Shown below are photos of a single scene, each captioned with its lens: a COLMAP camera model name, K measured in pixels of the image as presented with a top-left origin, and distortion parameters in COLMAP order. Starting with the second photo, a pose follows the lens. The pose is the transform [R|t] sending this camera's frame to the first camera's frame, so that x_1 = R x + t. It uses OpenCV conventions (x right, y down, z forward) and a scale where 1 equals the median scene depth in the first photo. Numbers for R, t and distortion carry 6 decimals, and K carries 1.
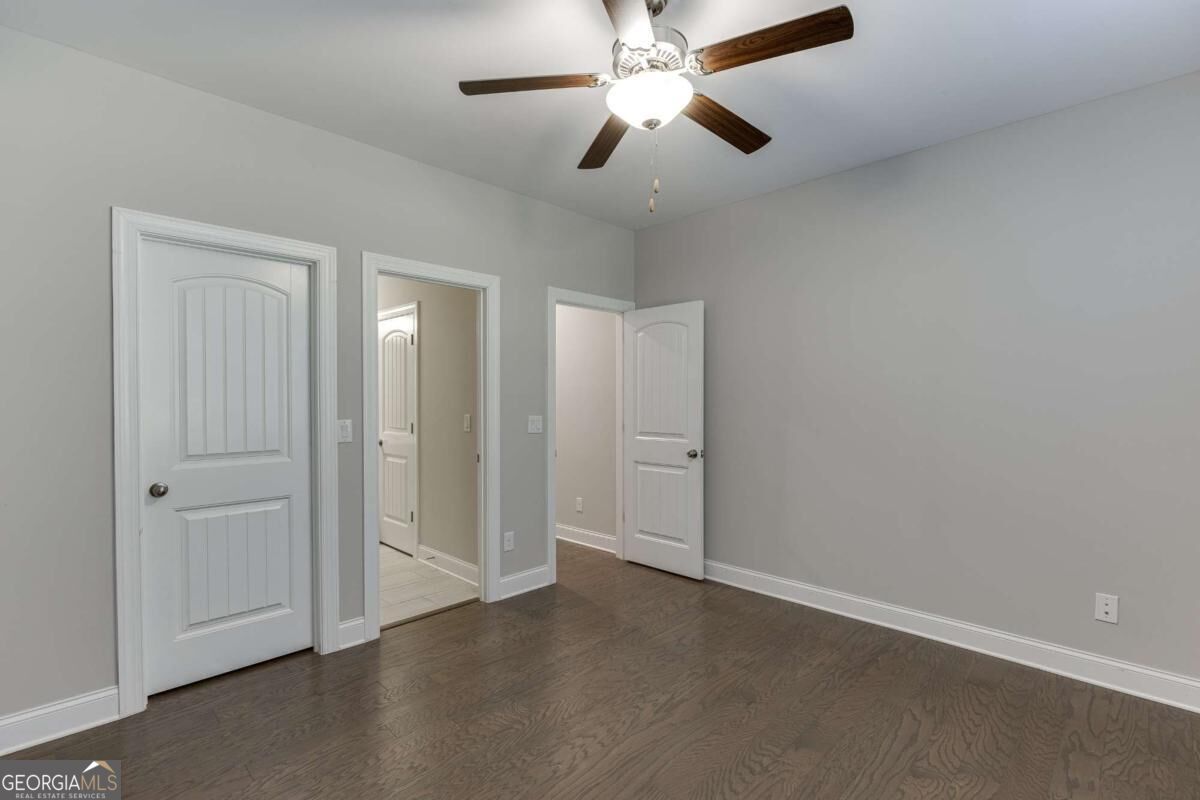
lens RADIAL K [[551.7, 0, 608.8], [0, 551.7, 402.9], [0, 0, 1]] dist [-0.001462, -0.000608]
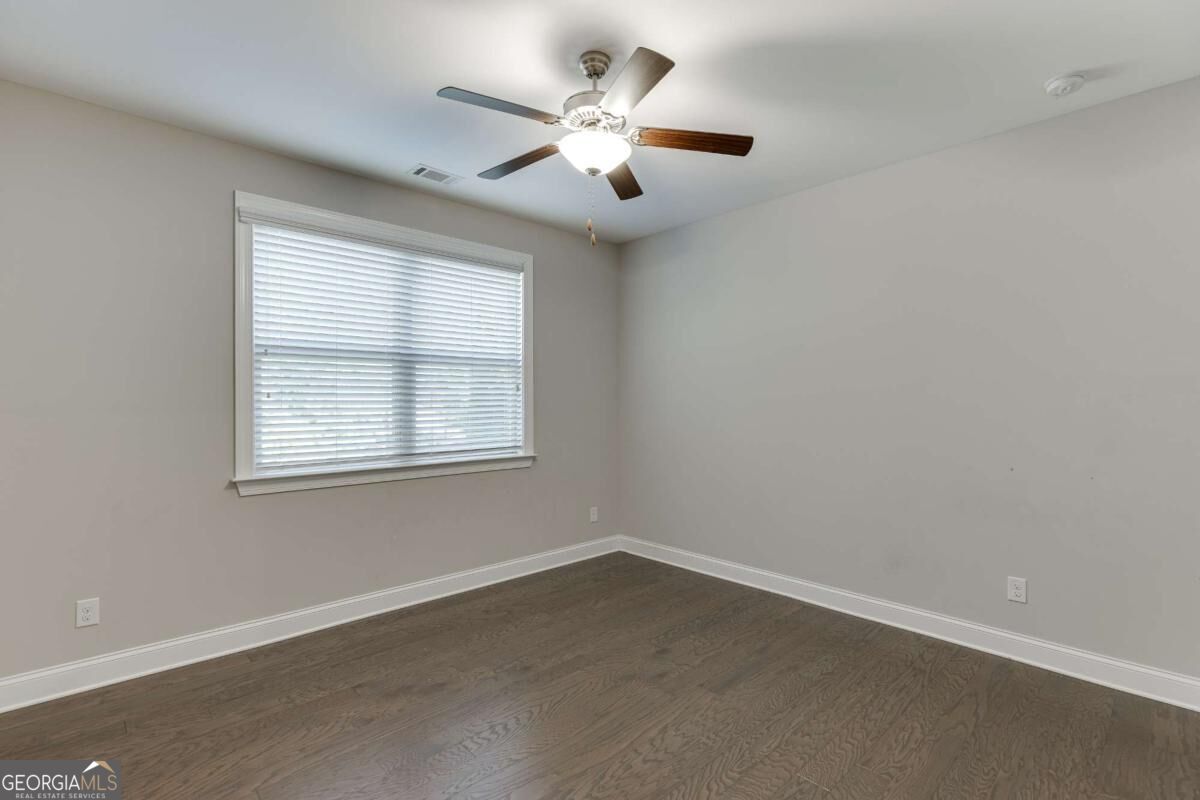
lens RADIAL K [[551.7, 0, 608.8], [0, 551.7, 402.9], [0, 0, 1]] dist [-0.001462, -0.000608]
pose [[-0.999348, 0.001314, 0.036090, 0.001270], [0.001685, 0.999946, 0.010253, -0.014009], [-0.036075, 0.010307, -0.999296, 1.811853]]
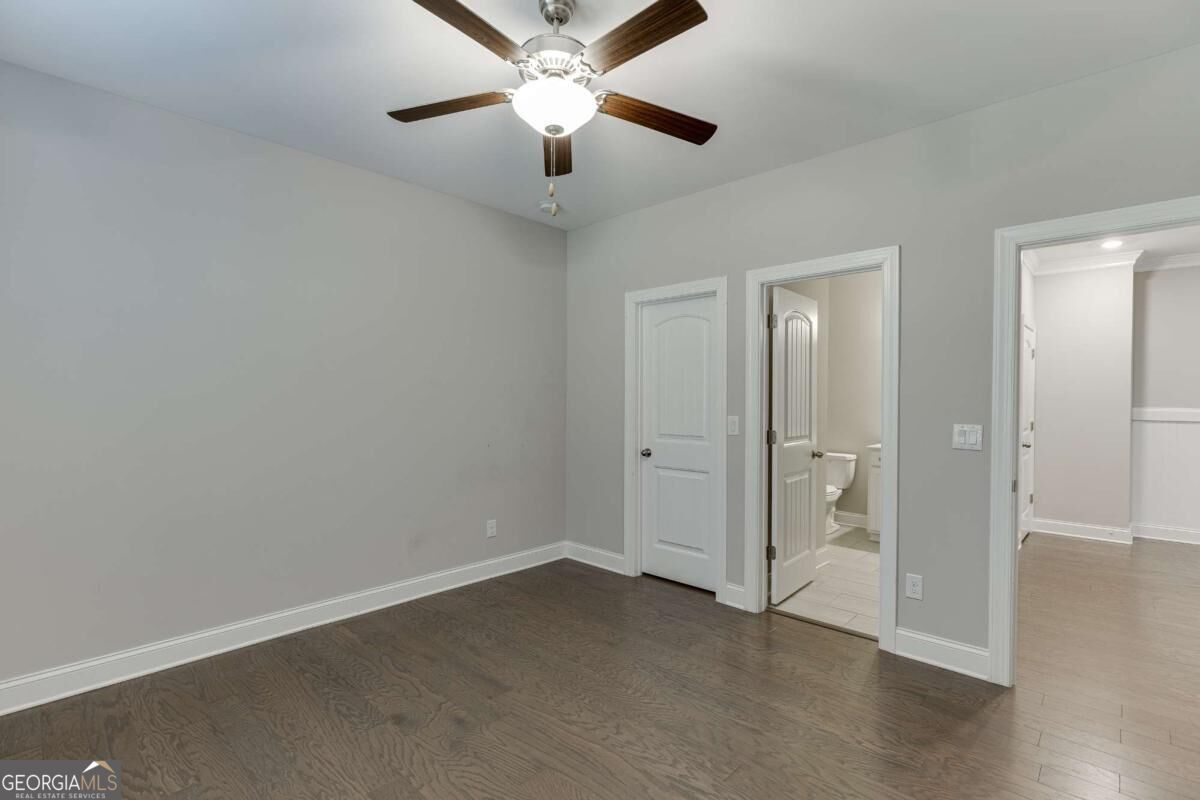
lens RADIAL K [[551.7, 0, 608.8], [0, 551.7, 402.9], [0, 0, 1]] dist [-0.001462, -0.000608]
pose [[0.021986, 0.010504, -0.999703, 0.915554], [-0.010218, 0.999895, 0.010281, -0.010395], [0.999706, 0.009989, 0.022091, 0.893865]]
